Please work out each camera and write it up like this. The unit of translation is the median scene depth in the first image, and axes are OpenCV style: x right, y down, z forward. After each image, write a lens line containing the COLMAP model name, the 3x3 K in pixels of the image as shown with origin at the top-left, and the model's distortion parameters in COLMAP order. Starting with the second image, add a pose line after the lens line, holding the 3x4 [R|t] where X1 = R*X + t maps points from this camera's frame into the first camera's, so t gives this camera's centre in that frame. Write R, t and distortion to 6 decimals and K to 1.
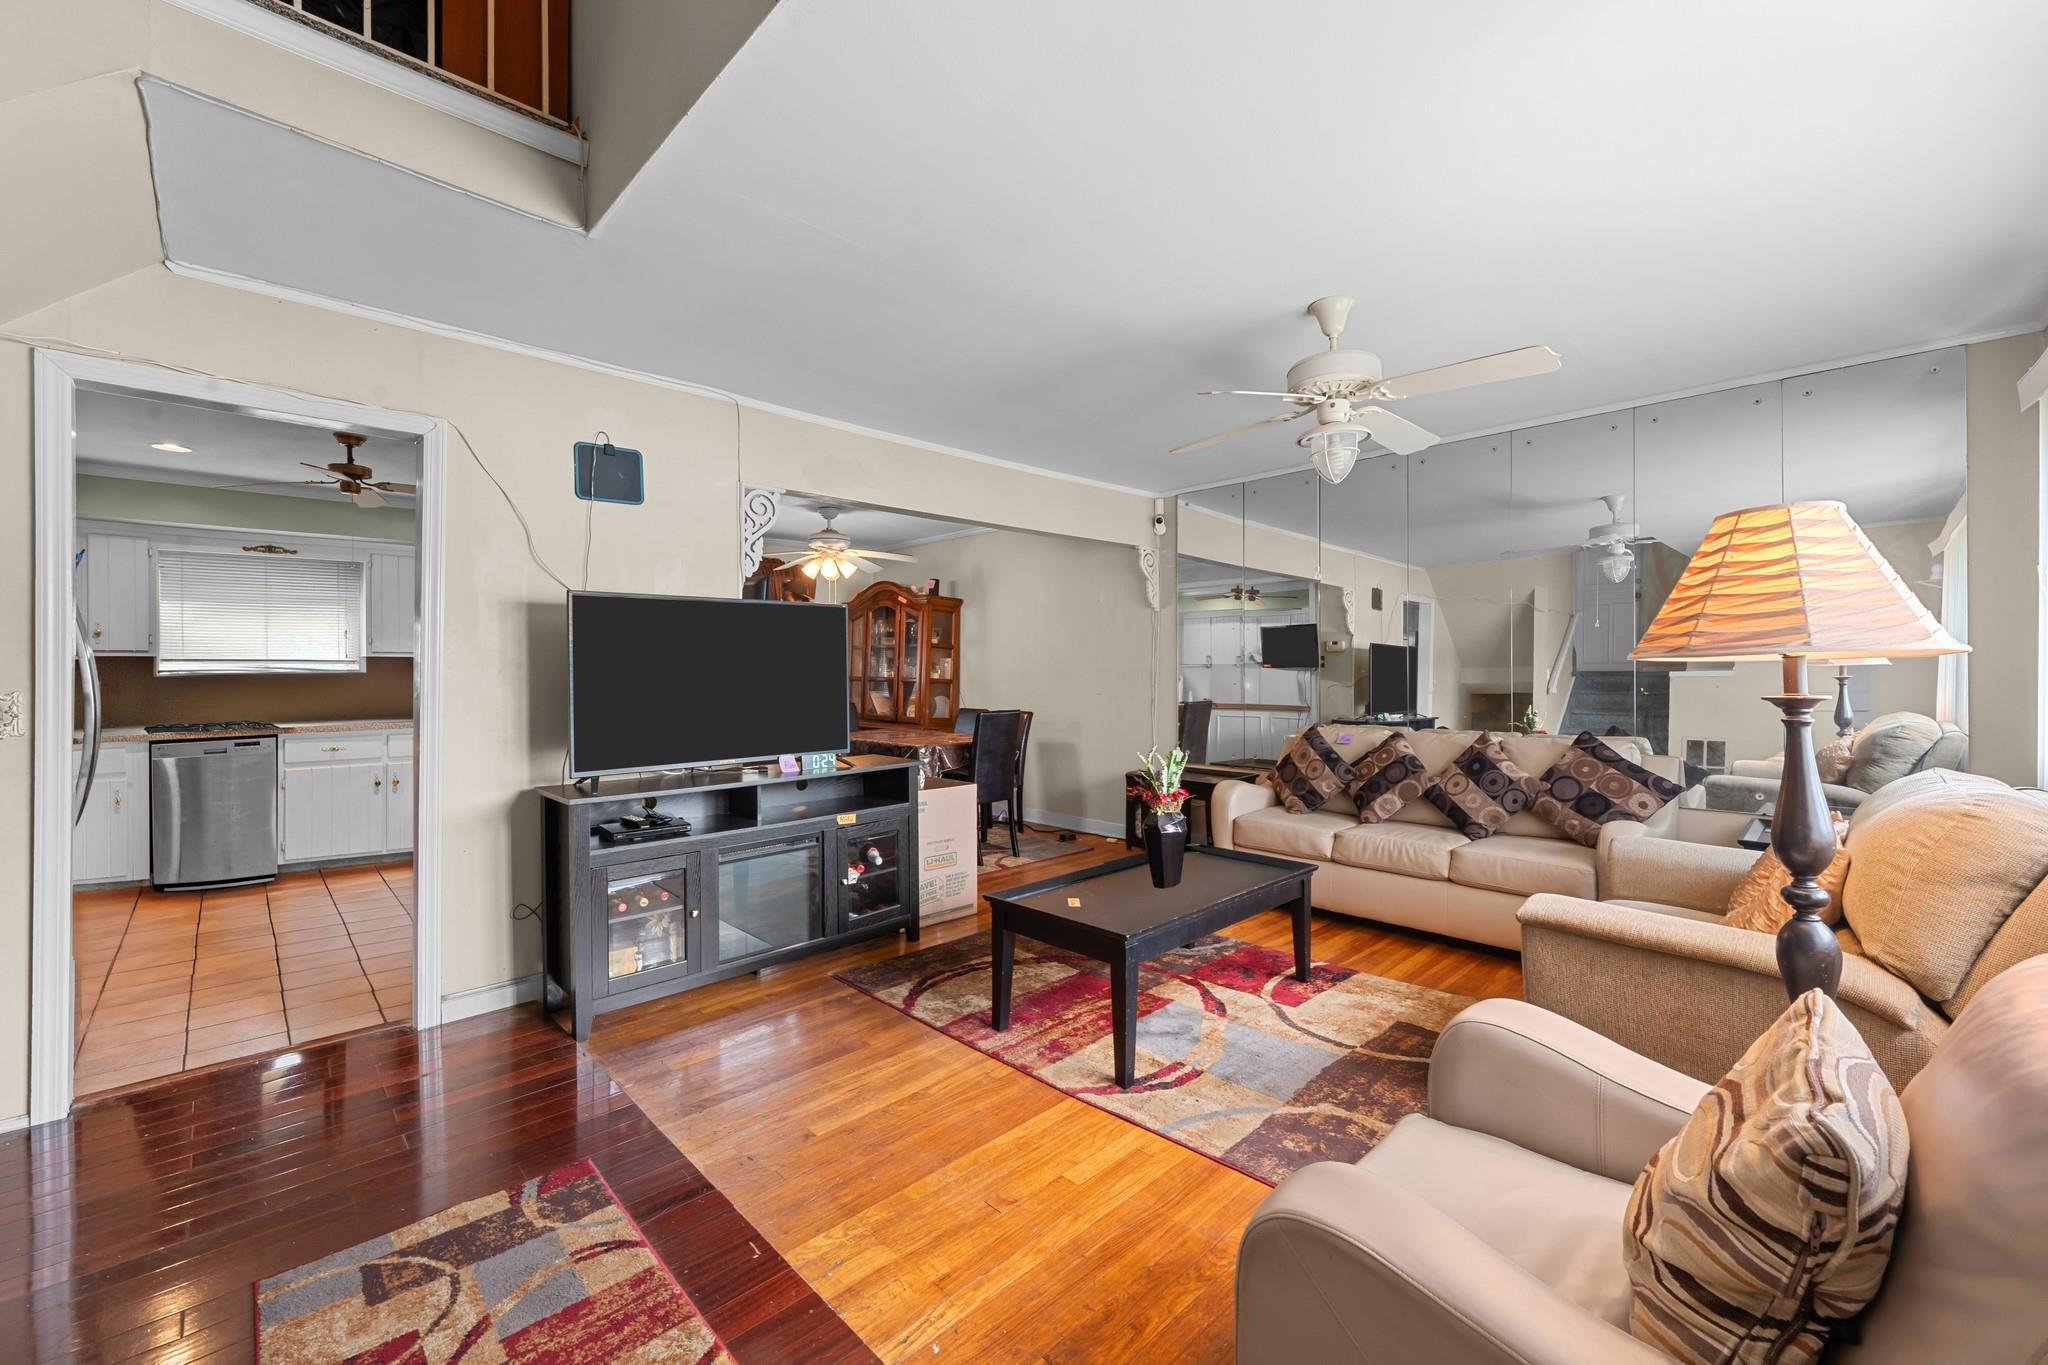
lens RADIAL K [[825.5, 0, 1024.0], [0, 825.5, 682.5], [0, 0, 1]] dist [-0.000369, -0.000041]
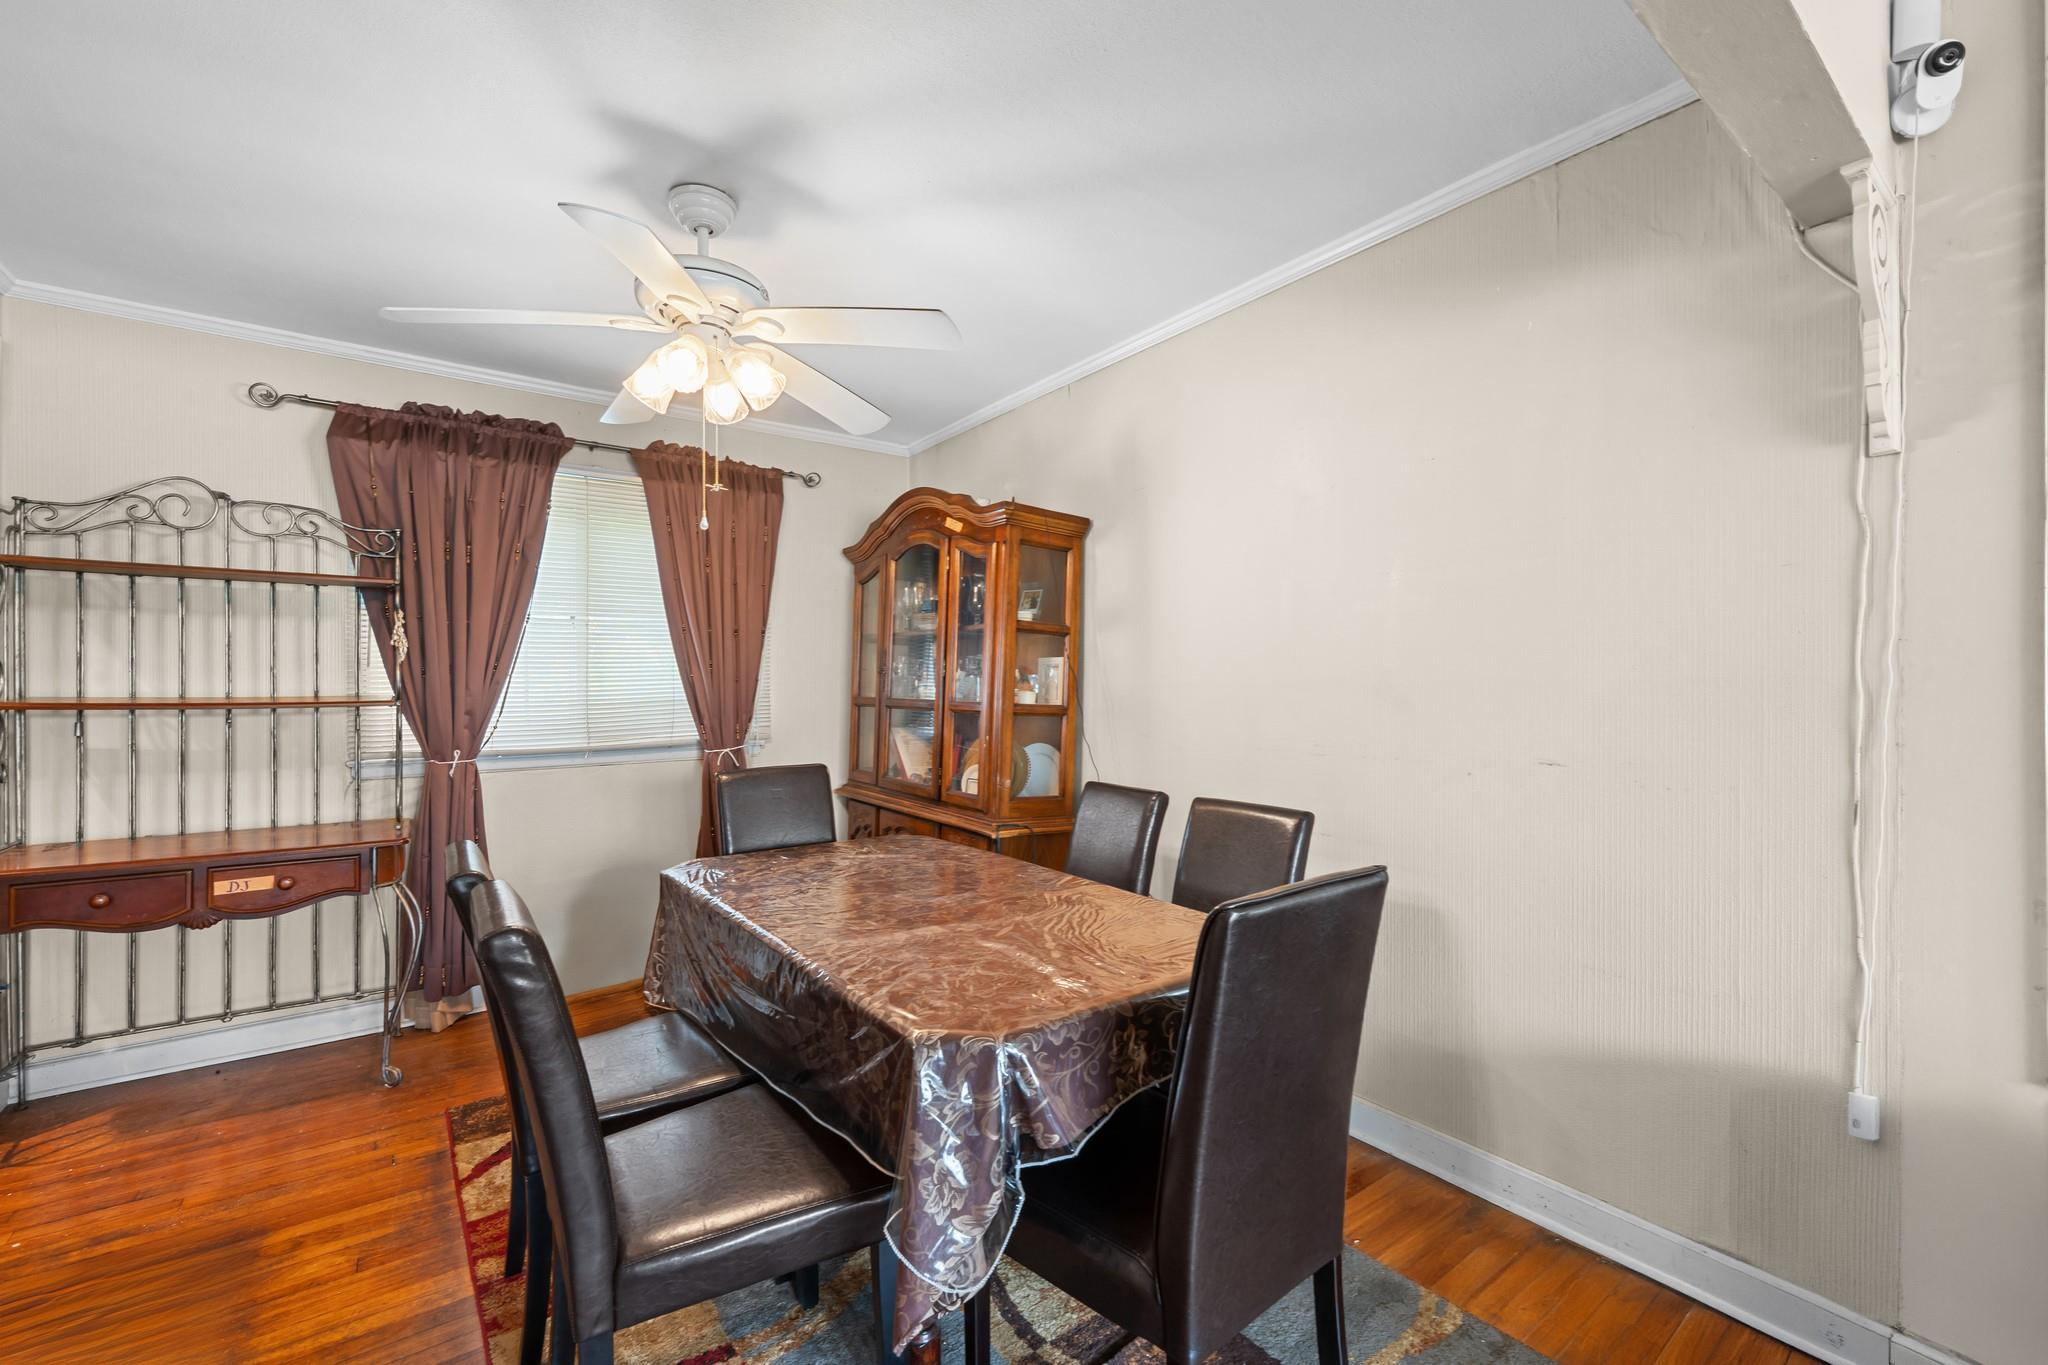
lens RADIAL K [[839.3, 0, 1018.2], [0, 839.3, 689.7], [0, 0, 1]] dist [0.001874, 0.000209]
pose [[0.990677, 0.002839, -0.136204, -0.052187], [-0.003862, 0.999966, -0.007252, -0.008940], [0.136178, 0.007711, 0.990654, 0.564530]]
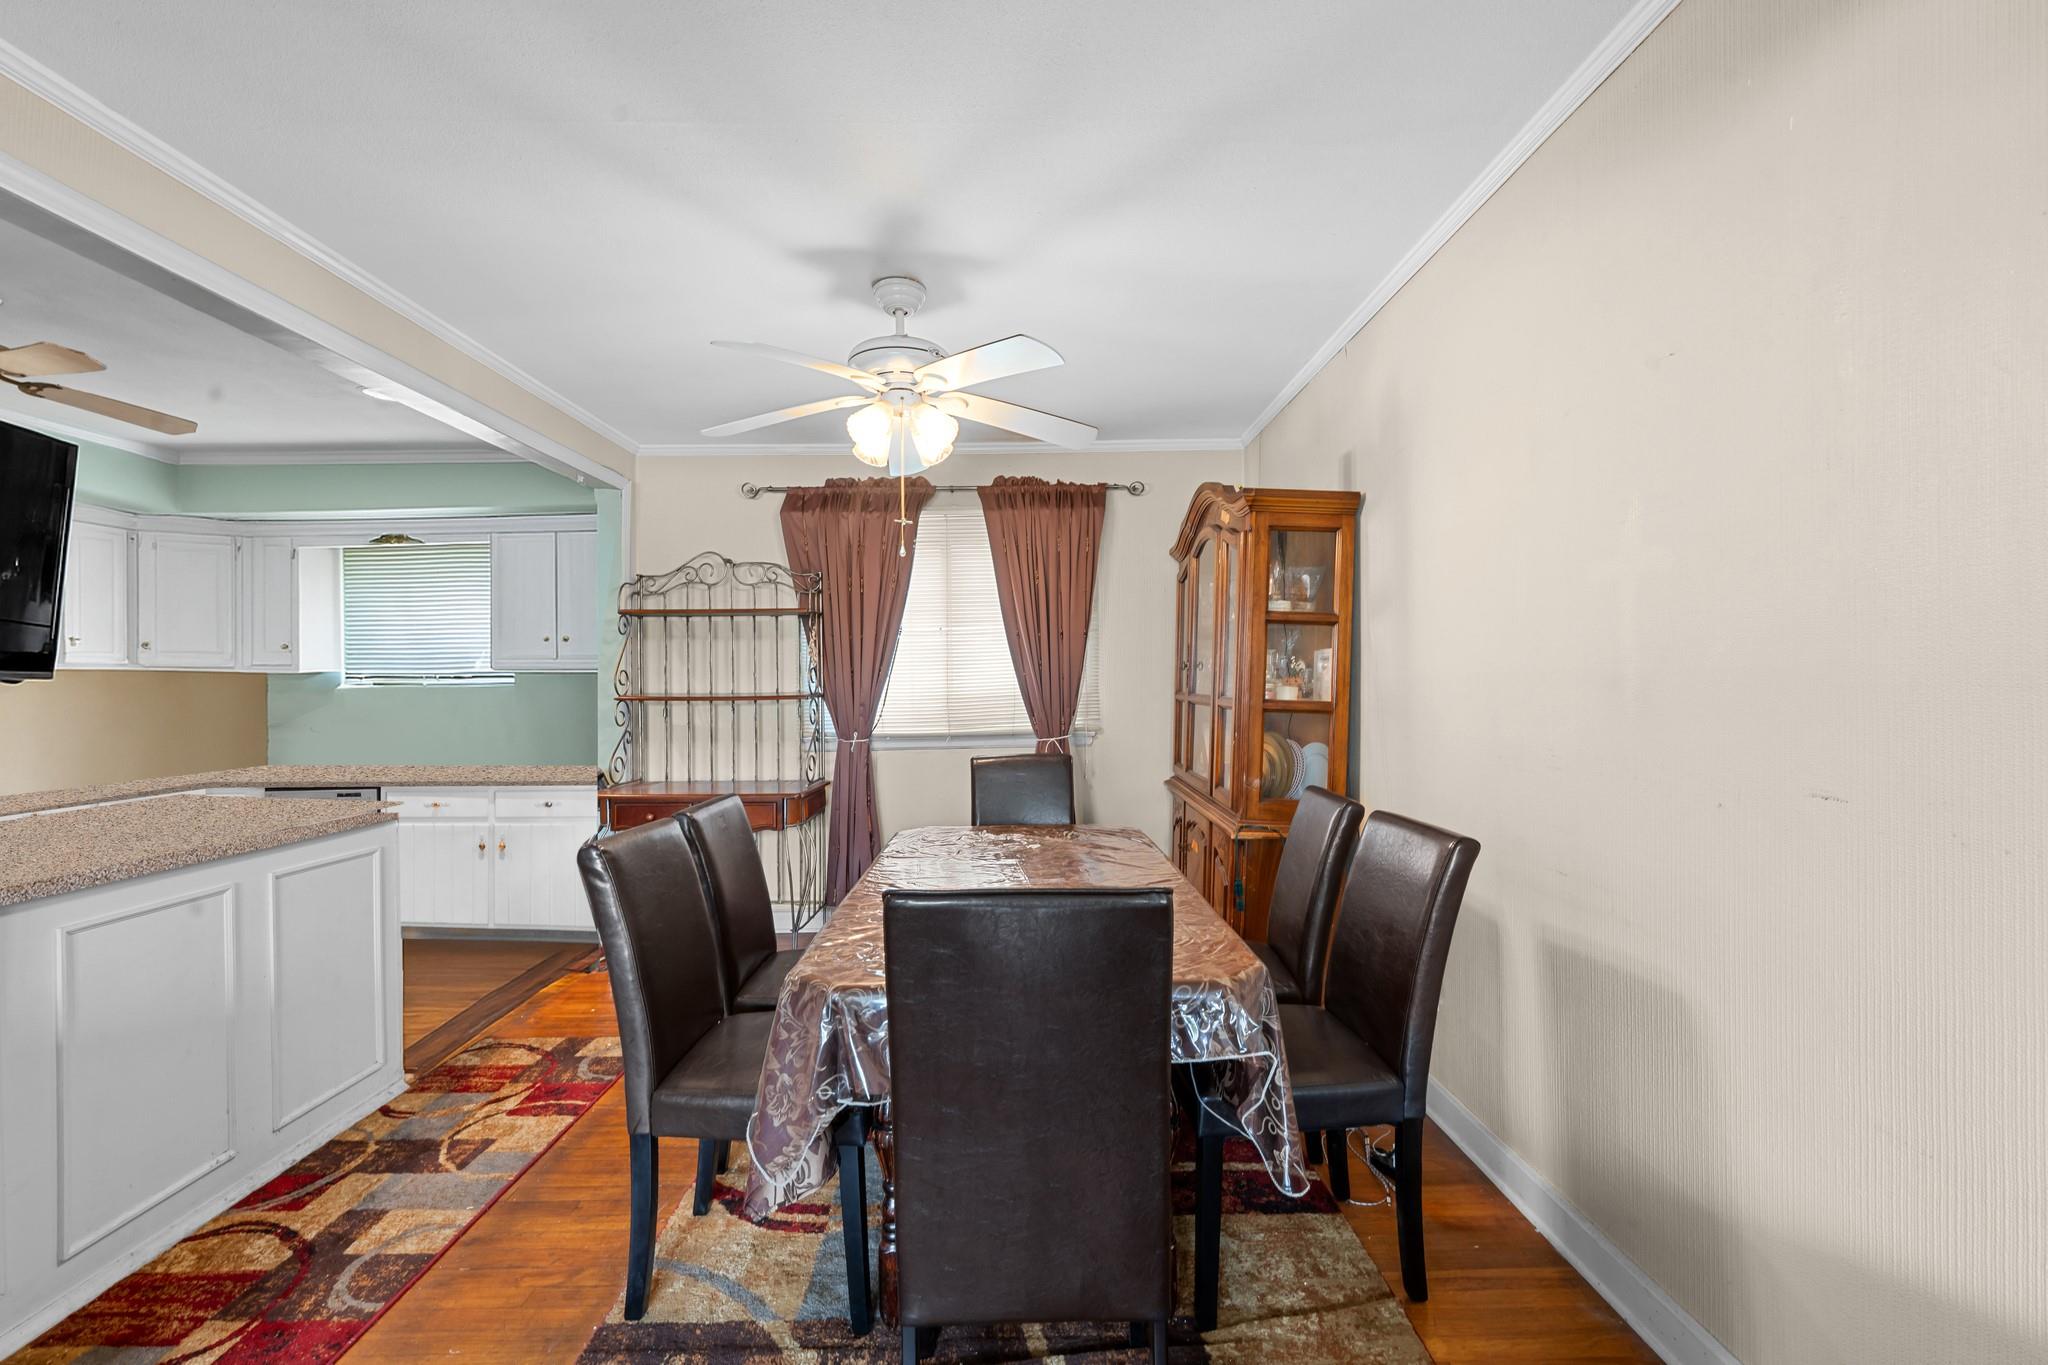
lens RADIAL K [[825.5, 0, 1024.0], [0, 825.5, 682.5], [0, 0, 1]] dist [-0.000369, -0.000041]
pose [[0.725916, -0.005058, -0.687765, 0.073829], [-0.001130, 0.999963, -0.008546, -0.009529], [0.687782, 0.006981, 0.725883, 0.617266]]
